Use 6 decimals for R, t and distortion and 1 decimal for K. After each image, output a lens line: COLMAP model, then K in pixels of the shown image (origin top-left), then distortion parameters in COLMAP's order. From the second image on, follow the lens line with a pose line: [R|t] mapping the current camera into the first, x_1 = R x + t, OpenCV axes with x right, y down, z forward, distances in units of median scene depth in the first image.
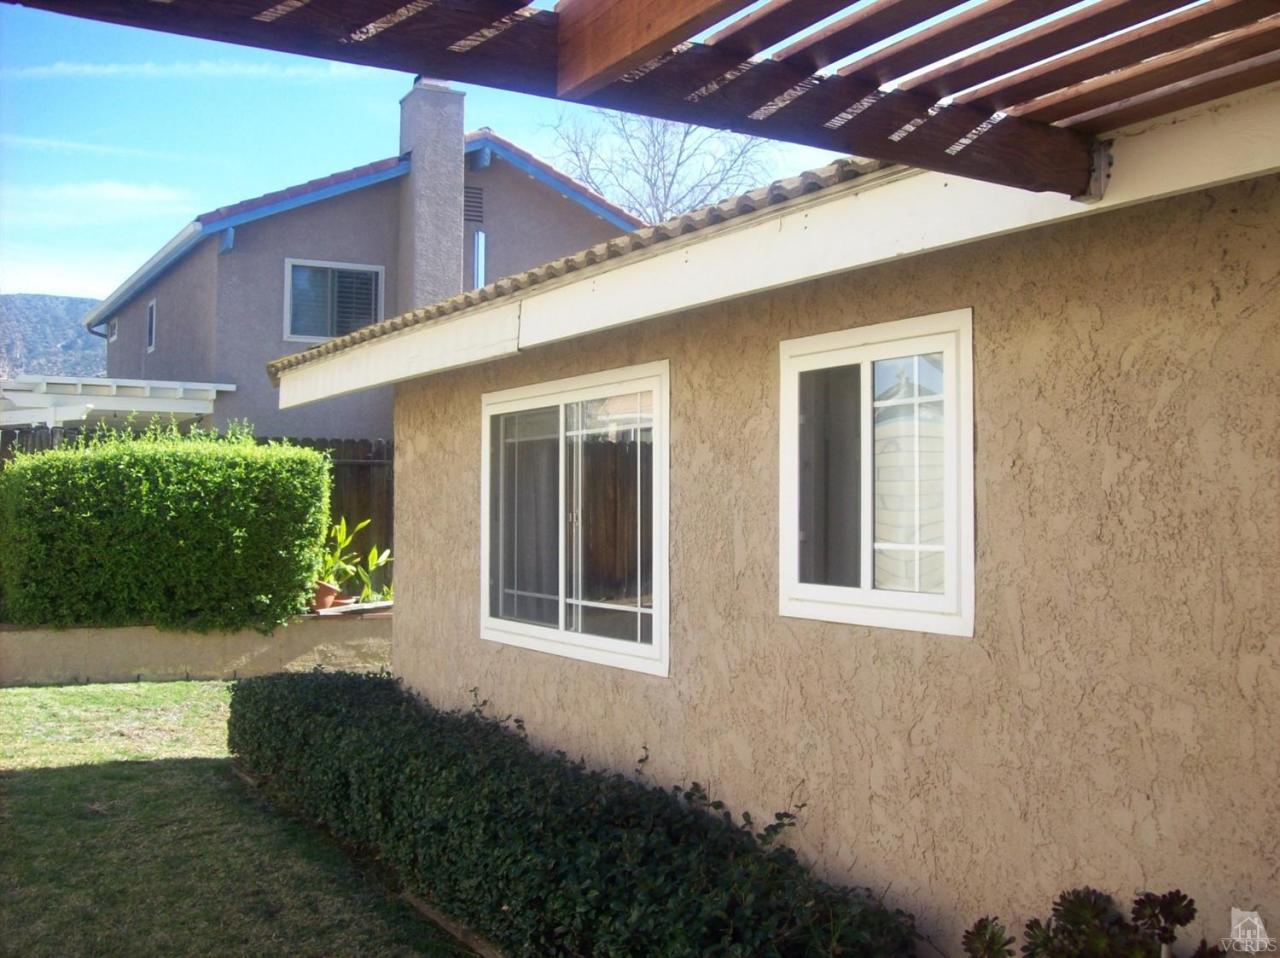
lens RADIAL K [[1353.2, 0, 640.5], [0, 1353.2, 479.8], [0, 0, 1]] dist [-0.122435, 0.000000]
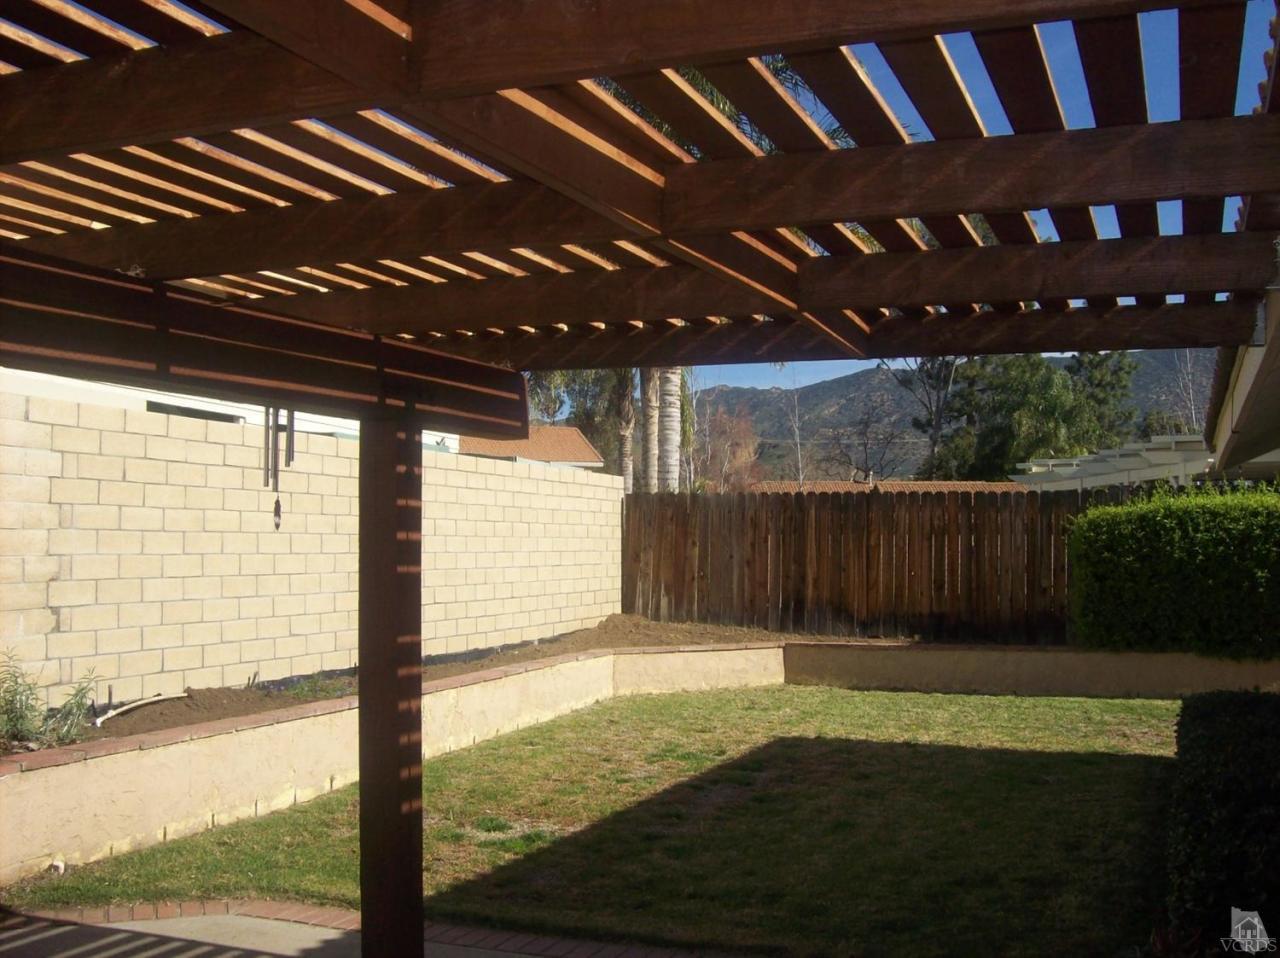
lens RADIAL K [[1353.2, 0, 640.2], [0, 1353.2, 479.4], [0, 0, 1]] dist [-0.122435, 0.000000]
pose [[0.611186, -0.044588, -0.790230, 0.271353], [0.019808, 0.998961, -0.041045, -0.005026], [0.791239, 0.009434, 0.611434, -0.104637]]
